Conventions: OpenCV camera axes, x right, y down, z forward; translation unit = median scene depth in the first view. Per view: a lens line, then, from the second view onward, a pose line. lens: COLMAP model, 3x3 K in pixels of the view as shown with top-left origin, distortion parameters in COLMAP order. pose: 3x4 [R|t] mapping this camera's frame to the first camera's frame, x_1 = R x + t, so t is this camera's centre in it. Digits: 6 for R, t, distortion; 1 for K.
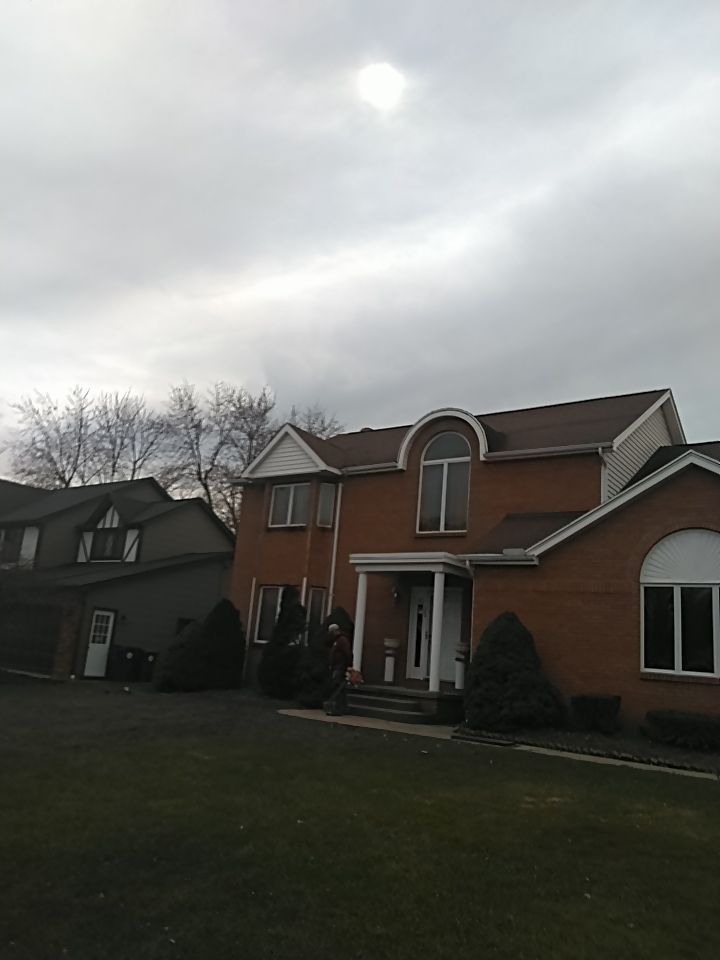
lens RADIAL K [[756.5, 0, 349.8], [0, 756.5, 475.0], [0, 0, 1]] dist [0.010827, -0.049548]
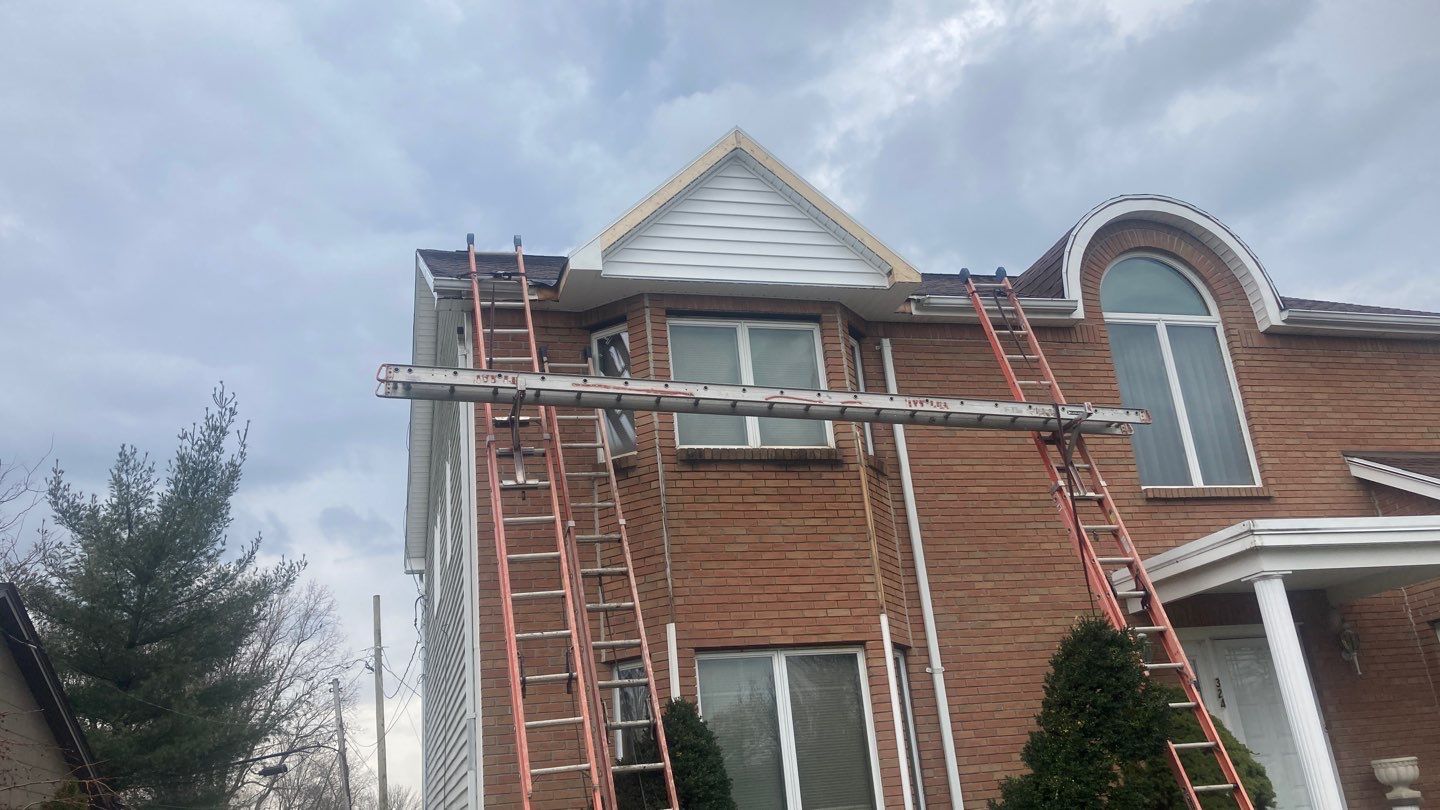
lens RADIAL K [[1177.9, 0, 712.9], [0, 1177.9, 384.7], [0, 0, 1]] dist [0.041397, -0.072094]
pose [[0.605073, 0.155740, 0.780789, -0.501525], [-0.050739, 0.986231, -0.157398, 0.126348], [-0.794552, 0.055621, 0.604644, 0.784359]]
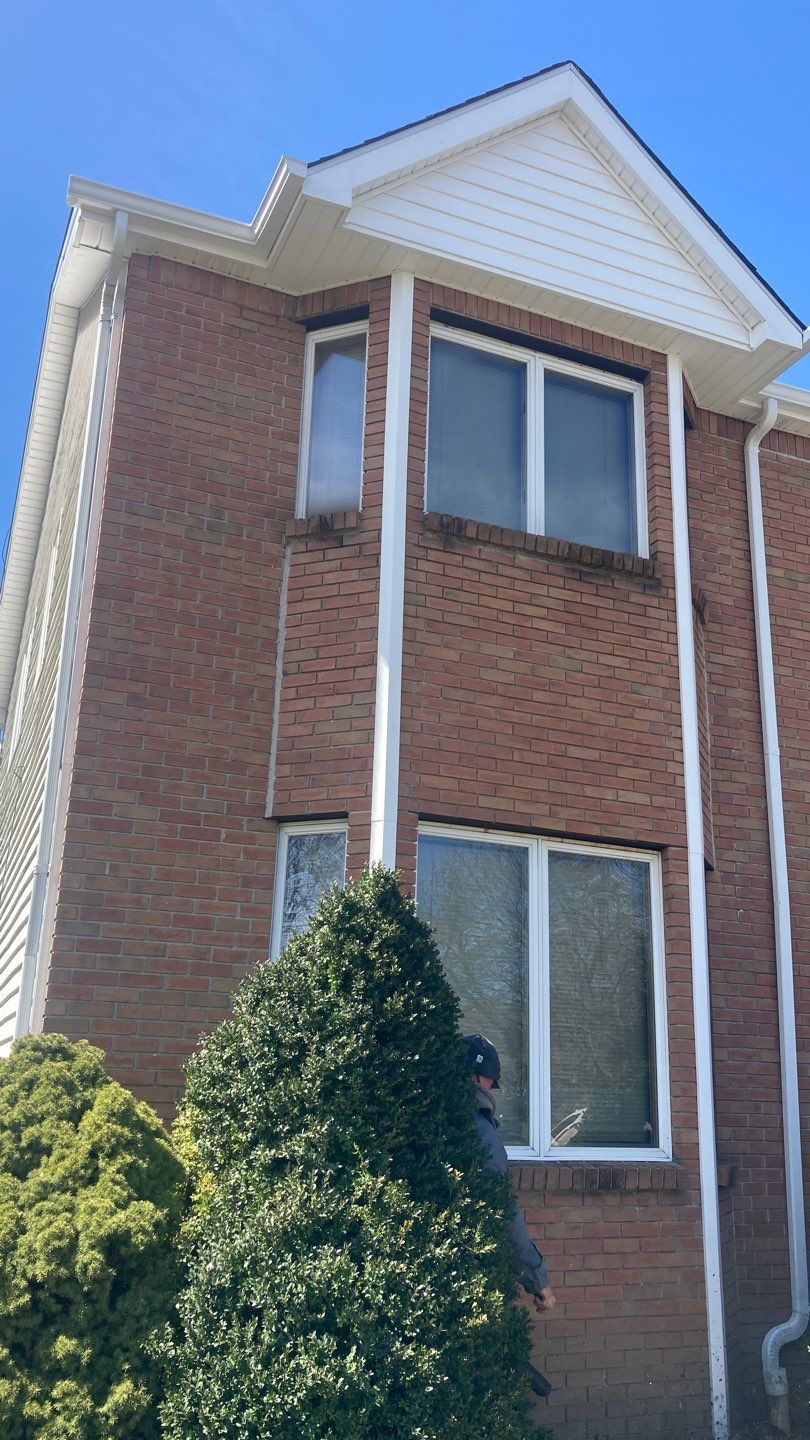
lens RADIAL K [[1177.9, 0, 415.4], [0, 1177.9, 720.6], [0, 0, 1]] dist [0.041397, -0.072094]
pose [[0.514353, 0.190711, 0.836104, -0.375517], [-0.189227, 0.976168, -0.106250, 0.164383], [-0.836441, -0.103564, 0.538183, 0.922967]]
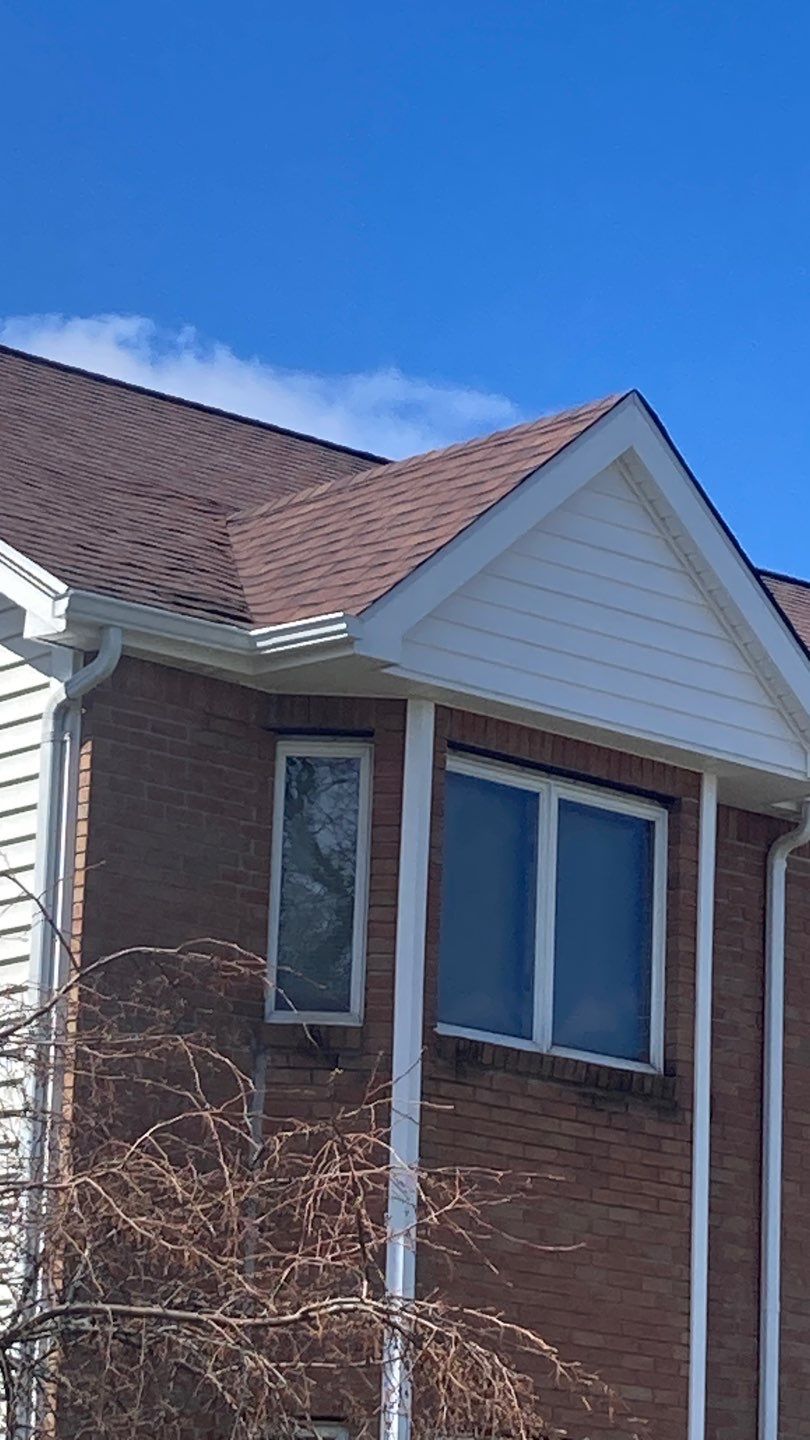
lens RADIAL K [[4820.8, 0, 408.0], [0, 4820.8, 710.5], [0, 0, 1]] dist [0.308401, 0.000000]
pose [[0.193925, 0.154679, 0.968745, -1.141557], [-0.253713, 0.961803, -0.102781, 0.117793], [-0.947641, -0.225851, 0.225762, 0.883287]]
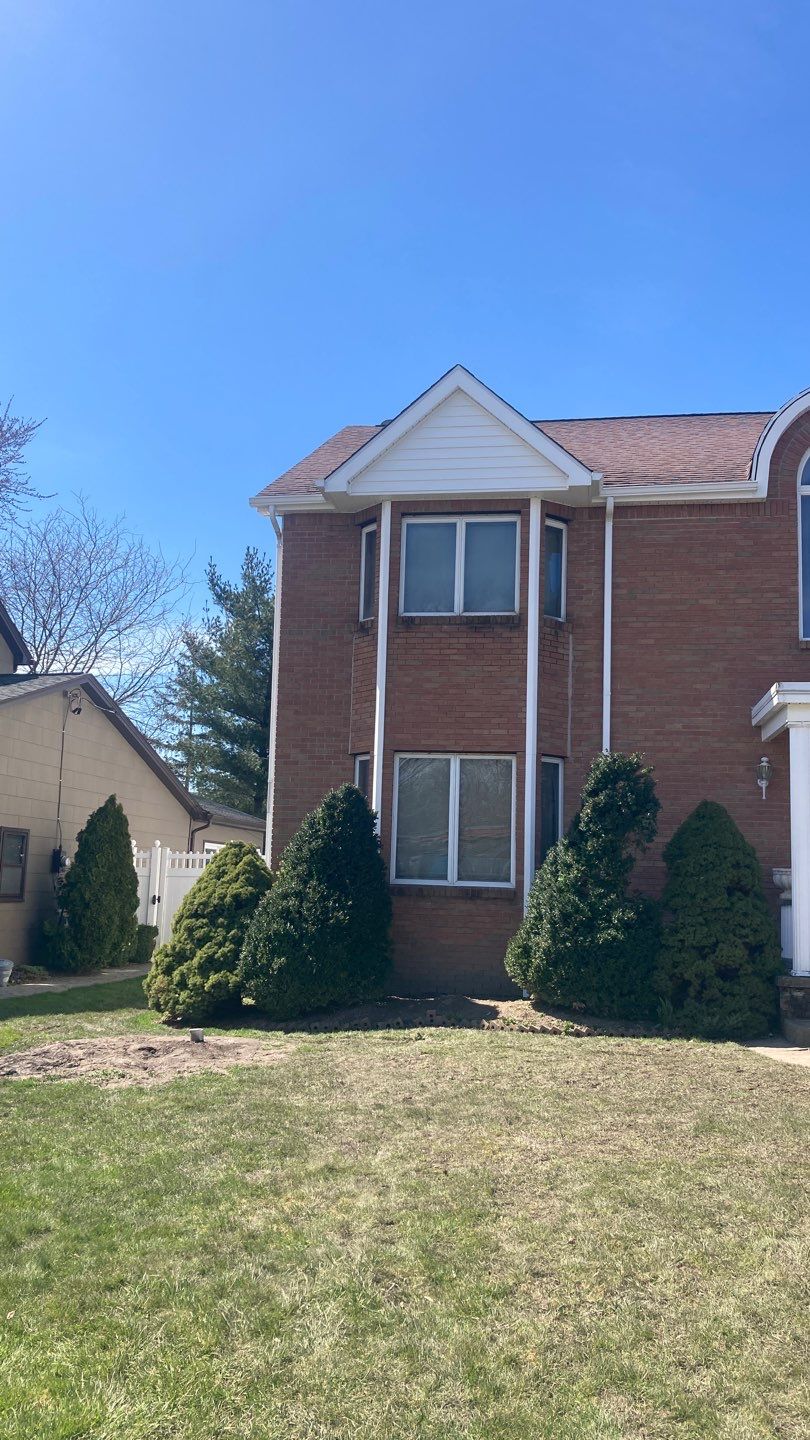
lens RADIAL K [[1177.9, 0, 401.6], [0, 1177.9, 729.7], [0, 0, 1]] dist [0.041397, -0.072094]
pose [[0.887515, 0.000072, 0.460778, -0.449960], [-0.063532, 0.990468, 0.122215, 0.056692], [-0.456377, -0.137742, 0.879060, 0.453625]]
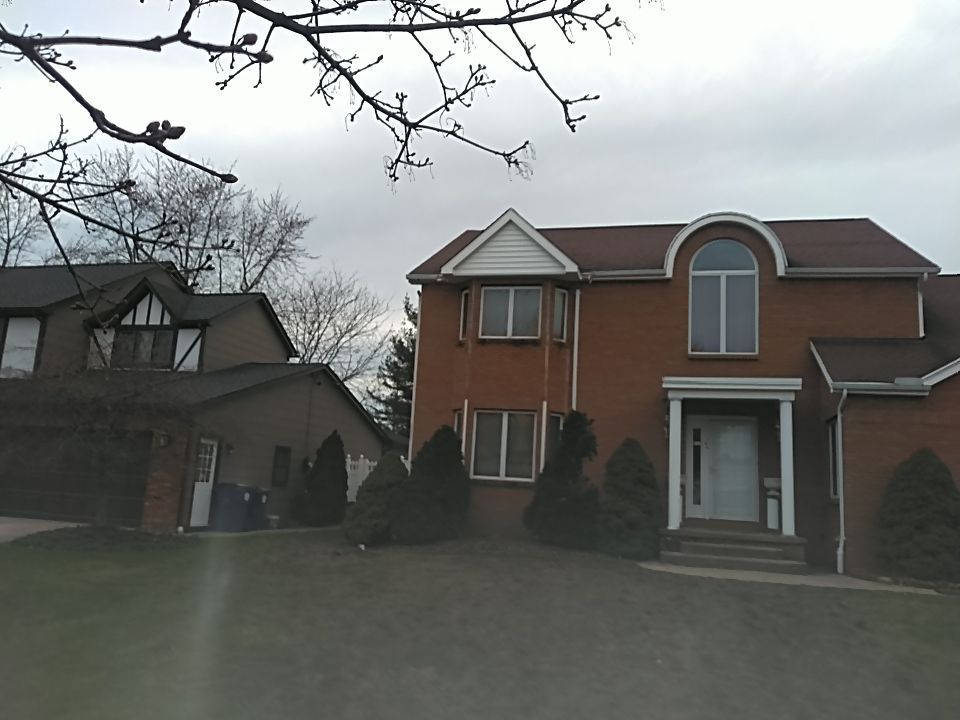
lens RADIAL K [[756.5, 0, 482.2], [0, 756.5, 353.0], [0, 0, 1]] dist [0.010827, -0.049548]
pose [[0.921598, 0.038046, 0.386278, -0.457139], [-0.071257, 0.994854, 0.072022, 0.029493], [-0.381550, -0.093900, 0.919566, 0.278705]]
